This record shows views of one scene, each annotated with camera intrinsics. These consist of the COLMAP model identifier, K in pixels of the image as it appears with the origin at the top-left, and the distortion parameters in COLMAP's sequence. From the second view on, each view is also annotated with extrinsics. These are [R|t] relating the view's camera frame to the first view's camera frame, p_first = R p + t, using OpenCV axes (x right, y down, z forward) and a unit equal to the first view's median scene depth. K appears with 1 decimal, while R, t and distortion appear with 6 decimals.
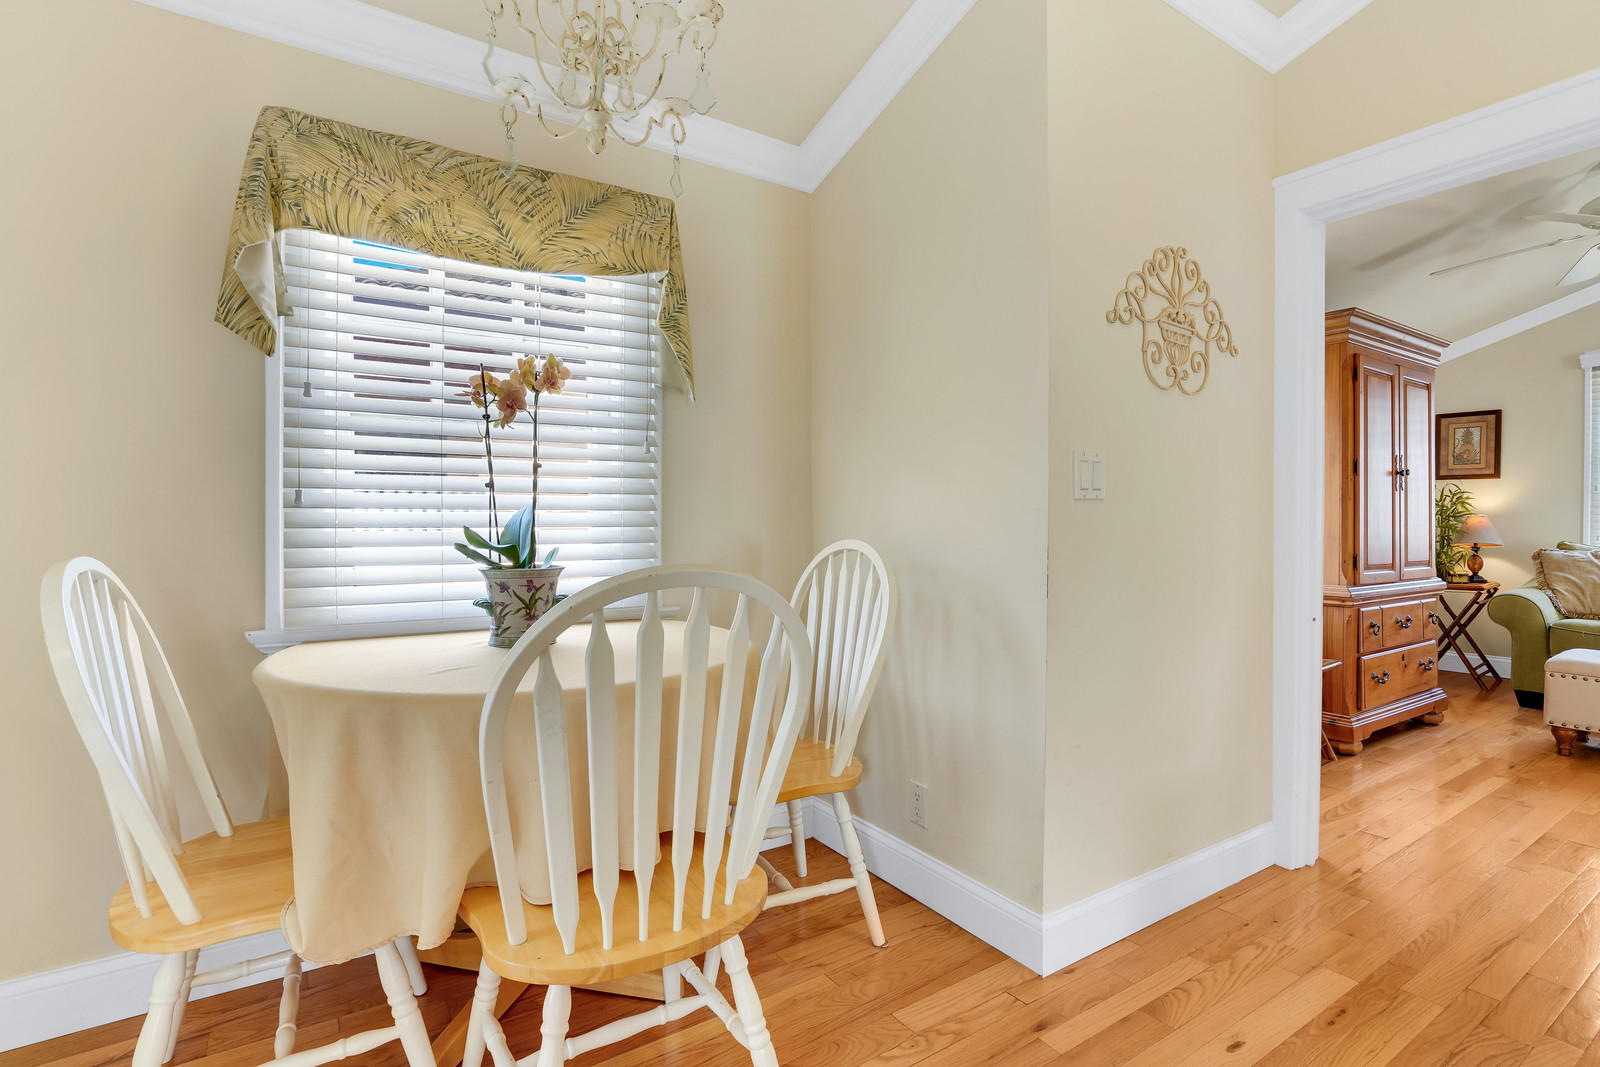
lens RADIAL K [[751.0, 0, 771.9], [0, 751.0, 528.1], [0, 0, 1]] dist [-0.034674, 0.004428]
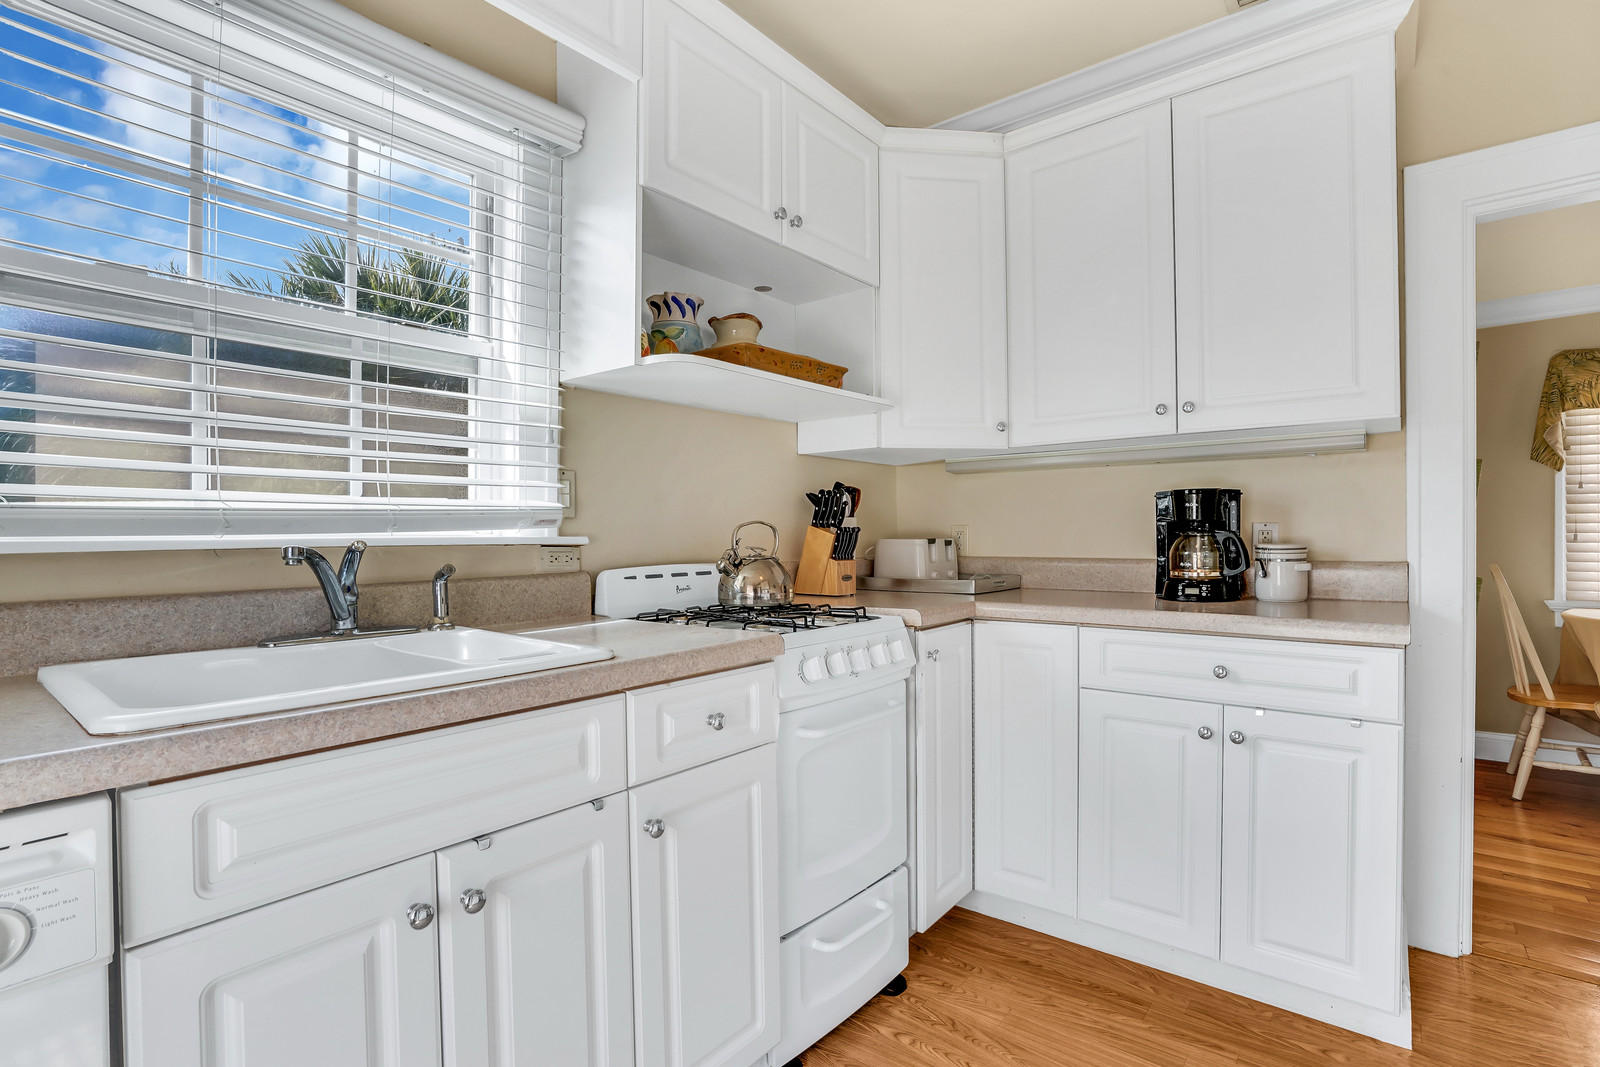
lens RADIAL K [[751.0, 0, 793.3], [0, 751.0, 541.3], [0, 0, 1]] dist [-0.034674, 0.004428]
pose [[0.330552, 0.005002, -0.943774, 0.562403], [0.002133, 0.999979, 0.006047, -0.048437], [0.943785, -0.004012, 0.330535, -1.764334]]
